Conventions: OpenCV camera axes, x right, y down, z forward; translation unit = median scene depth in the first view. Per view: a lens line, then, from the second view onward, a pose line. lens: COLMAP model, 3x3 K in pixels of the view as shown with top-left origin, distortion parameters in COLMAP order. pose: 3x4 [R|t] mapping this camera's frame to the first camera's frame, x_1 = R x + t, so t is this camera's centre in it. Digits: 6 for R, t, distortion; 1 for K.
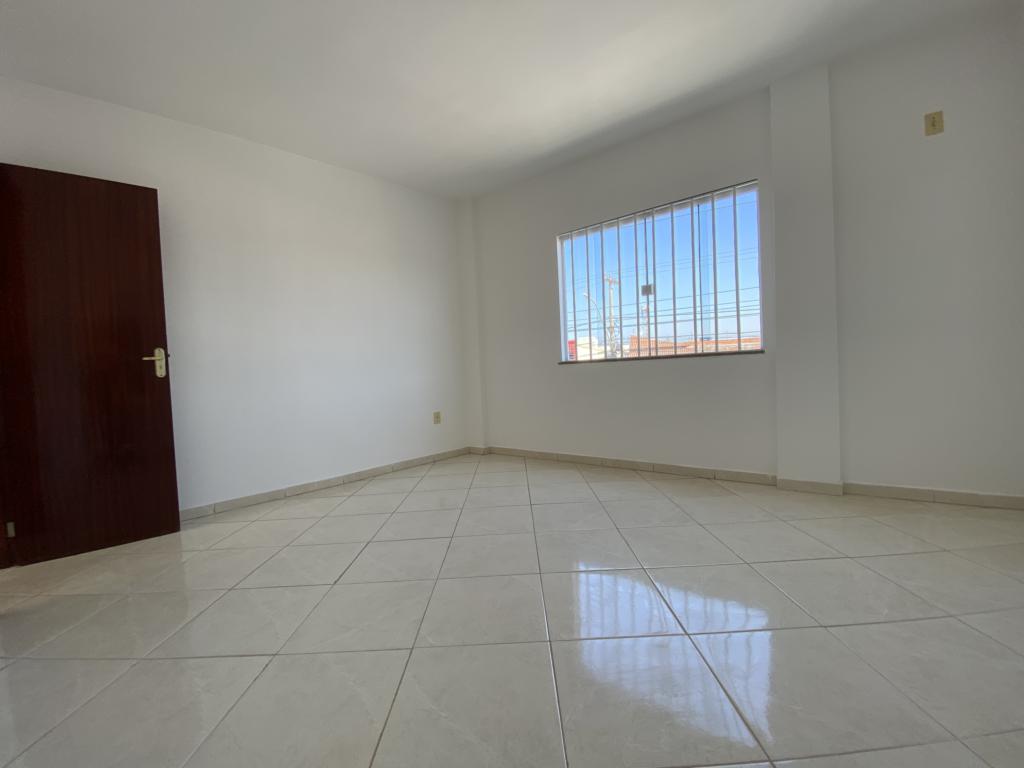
lens RADIAL K [[410.6, 0, 517.6], [0, 410.6, 387.7], [0, 0, 1]] dist [-0.016953, -0.007688]
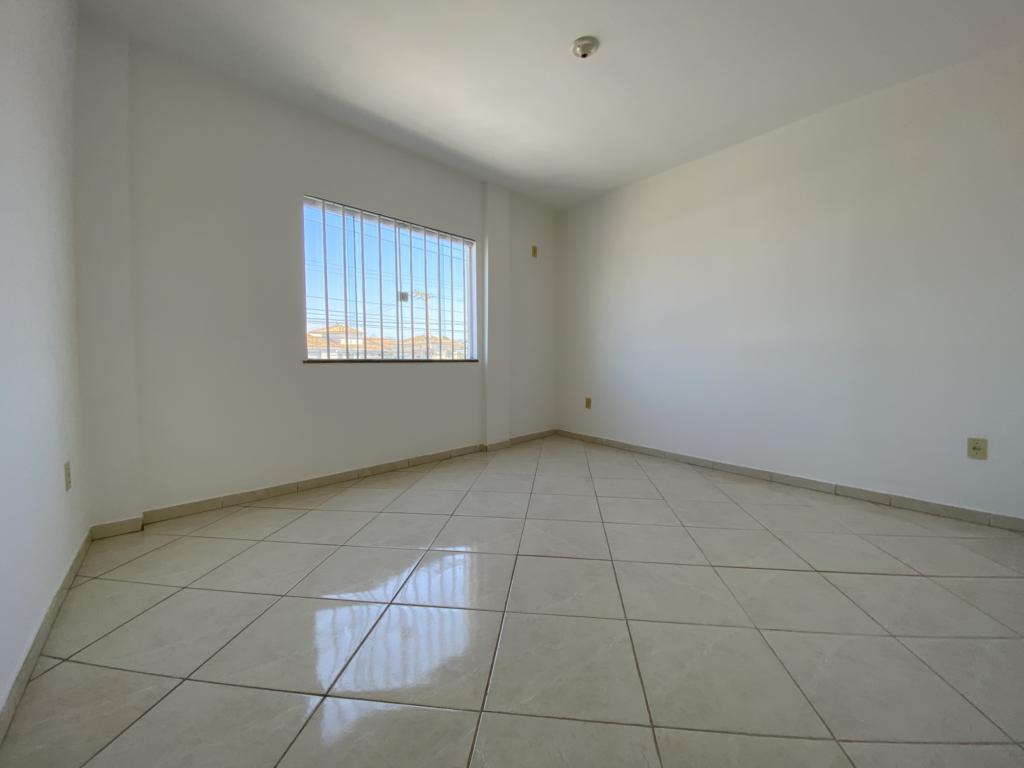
lens RADIAL K [[410.6, 0, 508.7], [0, 410.6, 386.4], [0, 0, 1]] dist [-0.016953, -0.007688]
pose [[0.104393, -0.016951, 0.994392, -0.662415], [0.043572, 0.998973, 0.012455, -0.006379], [-0.993581, 0.042027, 0.105025, 0.583661]]
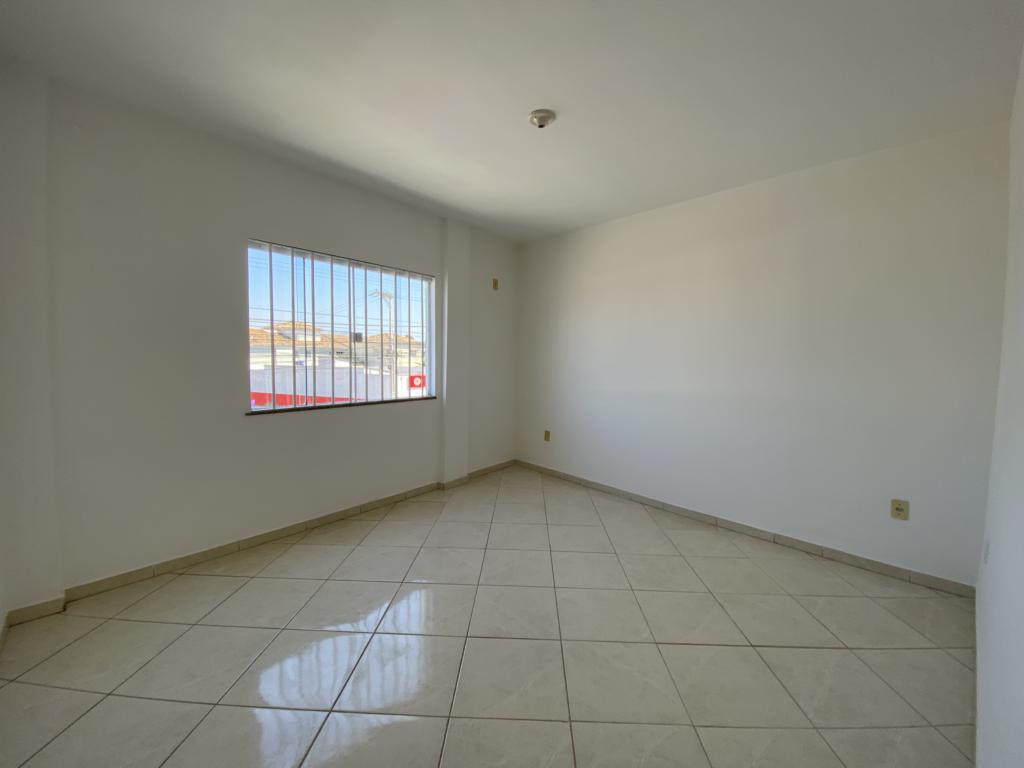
lens RADIAL K [[410.6, 0, 510.4], [0, 410.6, 385.9], [0, 0, 1]] dist [-0.016953, -0.007688]
pose [[0.014047, -0.018650, 0.999727, -0.653731], [0.029797, 0.999390, 0.018225, -0.116469], [-0.999457, 0.029533, 0.014594, 0.563171]]
